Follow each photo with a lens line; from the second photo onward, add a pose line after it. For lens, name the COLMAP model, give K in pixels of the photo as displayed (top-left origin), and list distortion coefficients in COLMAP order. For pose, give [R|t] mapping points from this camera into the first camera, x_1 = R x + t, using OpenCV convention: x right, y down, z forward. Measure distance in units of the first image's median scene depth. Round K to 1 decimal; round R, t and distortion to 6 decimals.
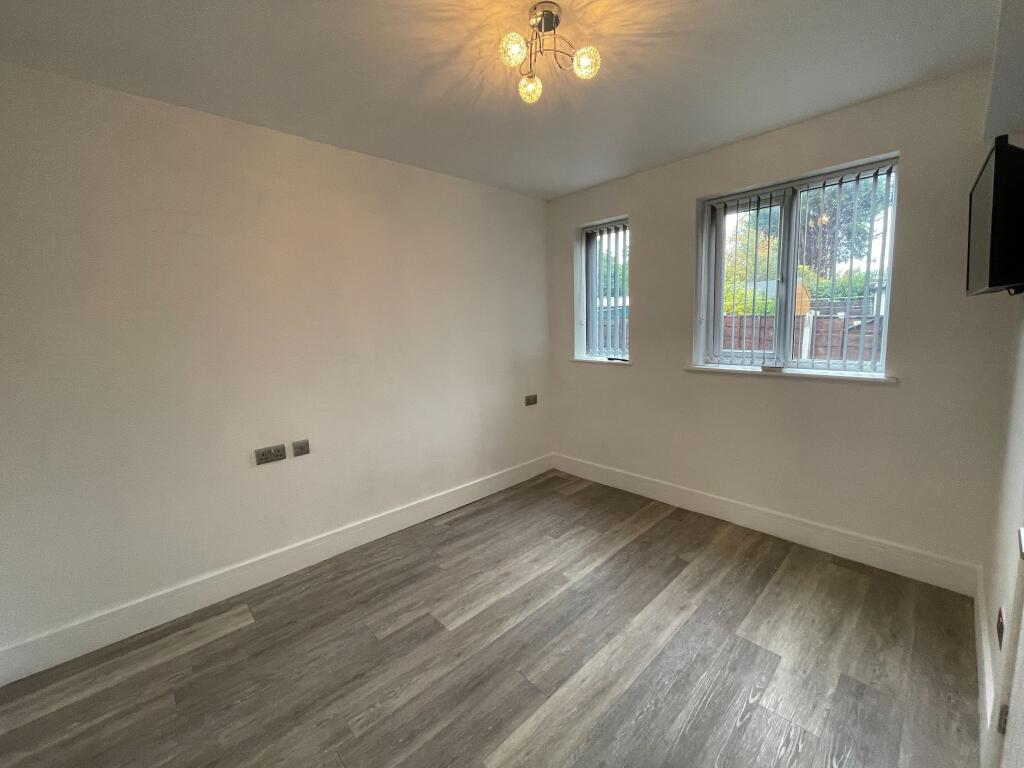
lens RADIAL K [[413.2, 0, 511.4], [0, 413.2, 381.3], [0, 0, 1]] dist [0.001040, 0.000200]
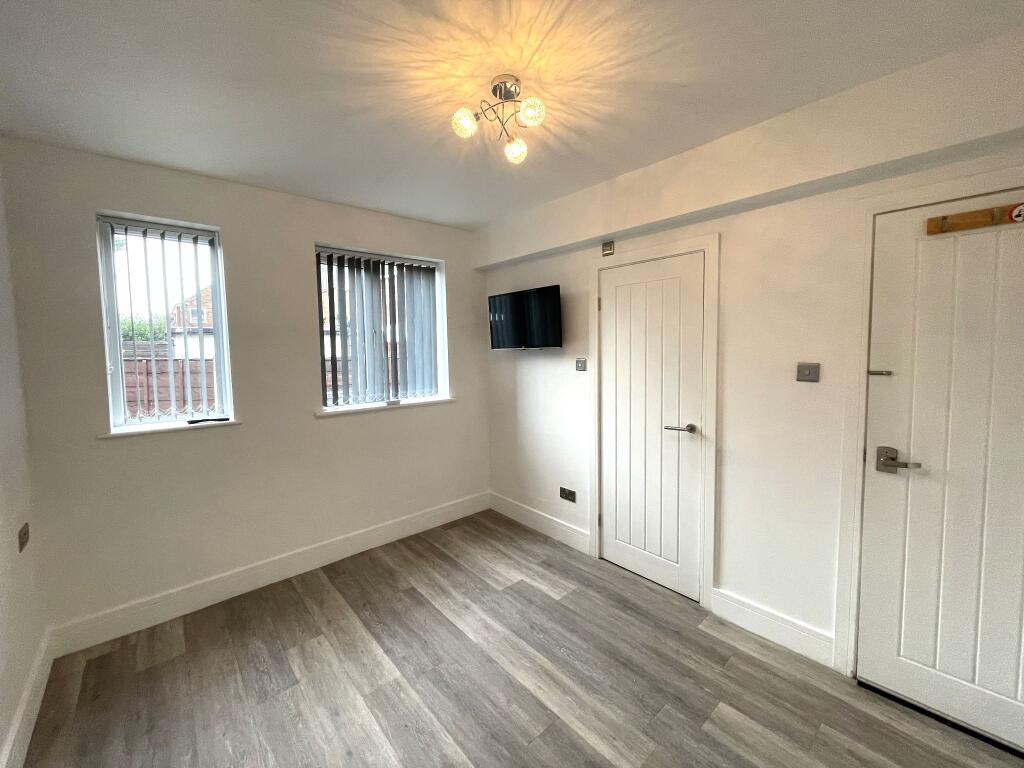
lens RADIAL K [[413.2, 0, 515.2], [0, 413.2, 380.4], [0, 0, 1]] dist [0.001040, 0.000200]
pose [[0.034319, -0.054138, 0.997944, -0.608318], [0.157824, 0.986296, 0.048079, -0.100645], [-0.986871, 0.155849, 0.042393, 0.614628]]
